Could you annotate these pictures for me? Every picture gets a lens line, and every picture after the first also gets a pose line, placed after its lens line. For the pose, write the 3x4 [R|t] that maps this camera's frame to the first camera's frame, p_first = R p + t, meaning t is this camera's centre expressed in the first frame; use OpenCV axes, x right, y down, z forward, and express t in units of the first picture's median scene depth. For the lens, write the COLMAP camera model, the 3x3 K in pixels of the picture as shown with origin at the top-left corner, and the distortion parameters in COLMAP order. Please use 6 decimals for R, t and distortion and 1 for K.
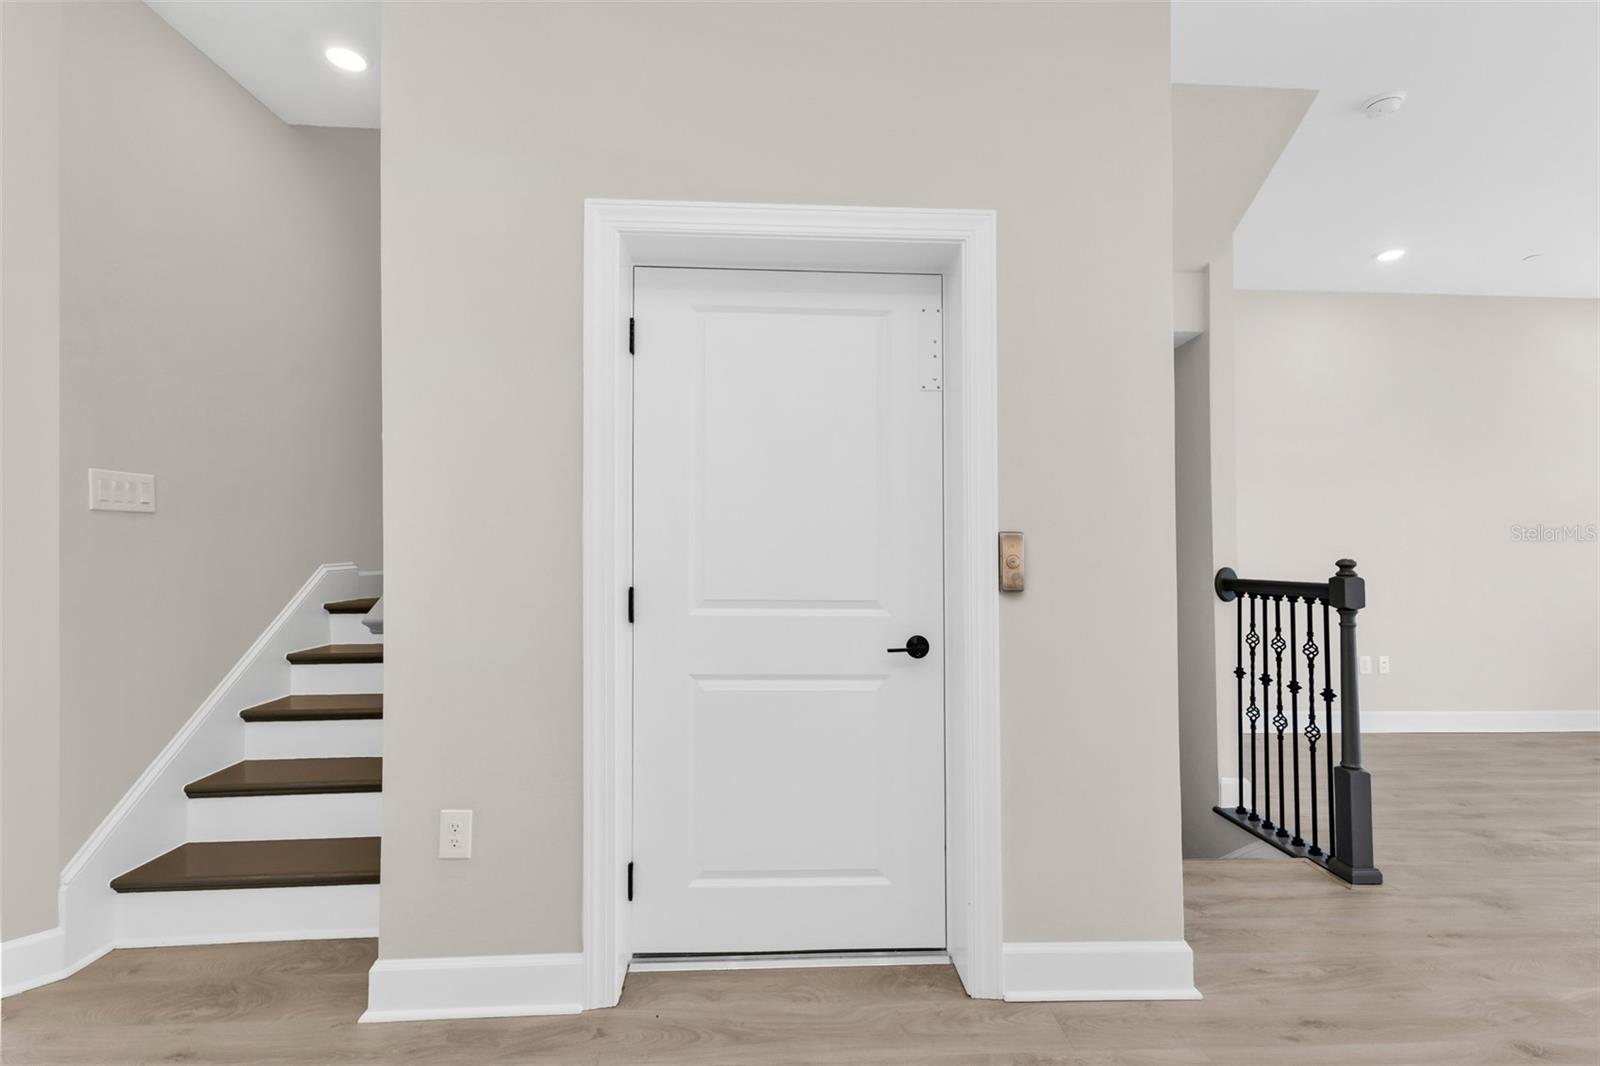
lens RADIAL K [[702.2, 0, 807.3], [0, 702.2, 526.2], [0, 0, 1]] dist [0.002891, -0.000403]
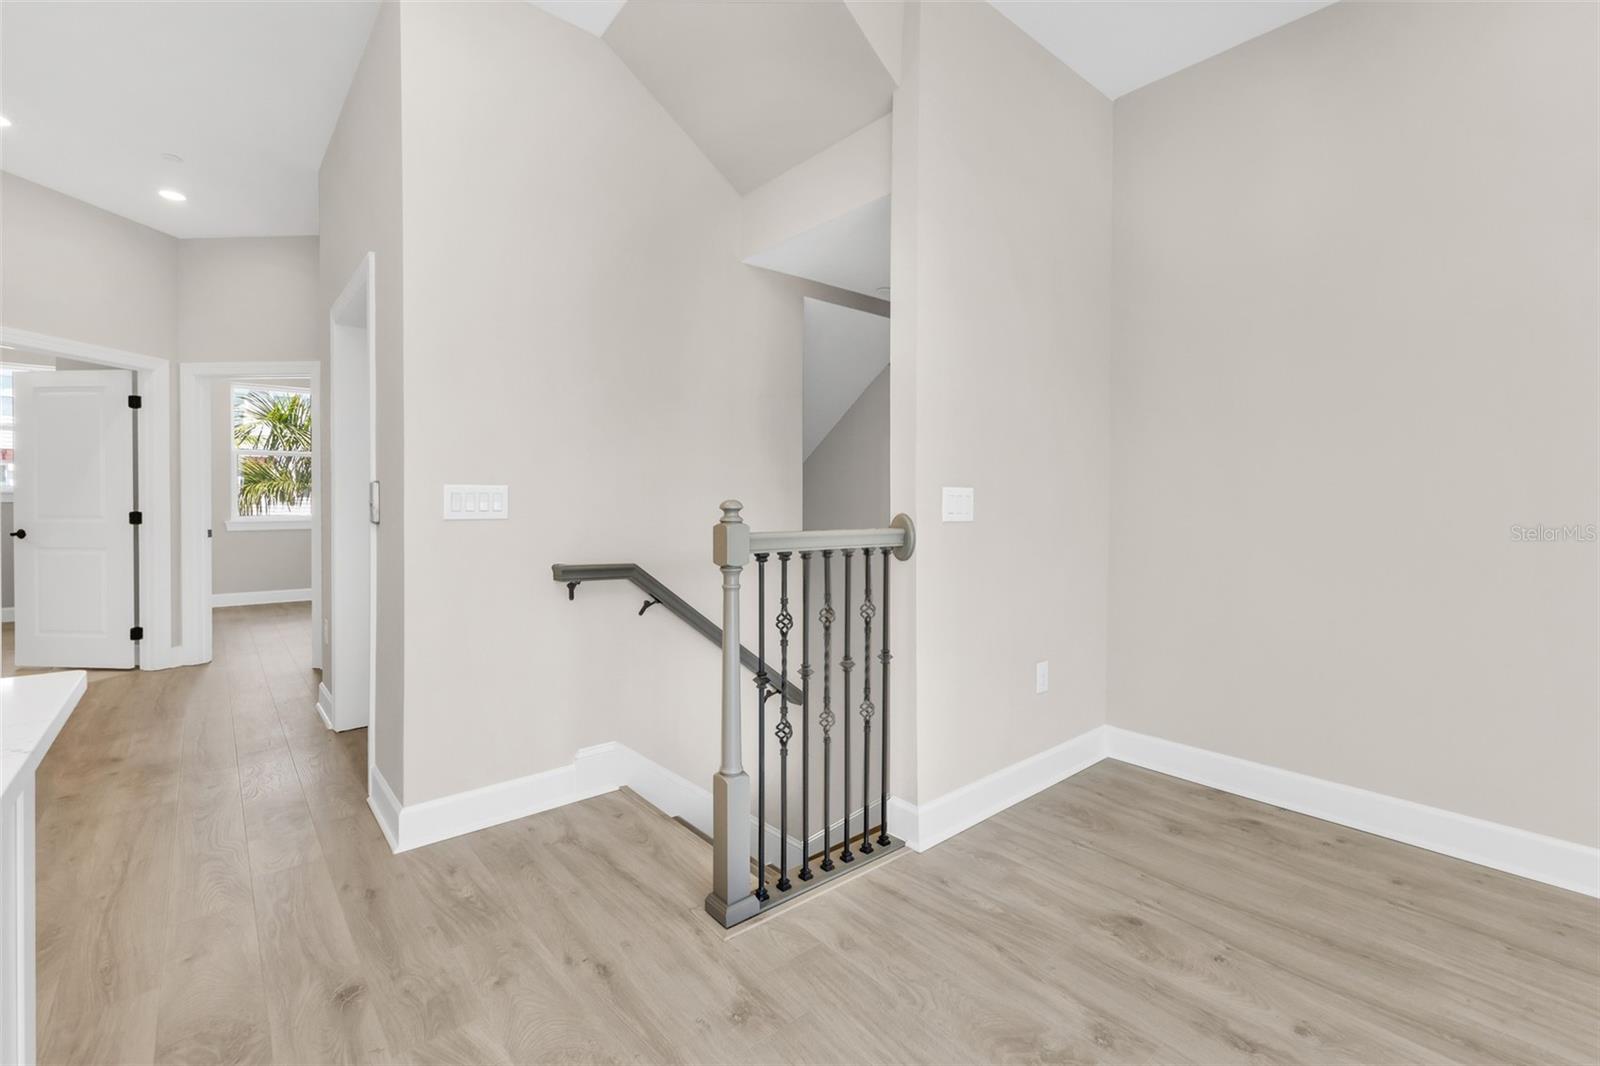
lens RADIAL K [[696.5, 0, 802.6], [0, 696.5, 504.8], [0, 0, 1]] dist [0.003063, 0.000043]
pose [[0.614378, -0.002195, -0.789009, 1.593586], [0.017469, 0.999789, 0.010822, 0.050099], [0.788819, -0.020432, 0.614286, 0.669881]]
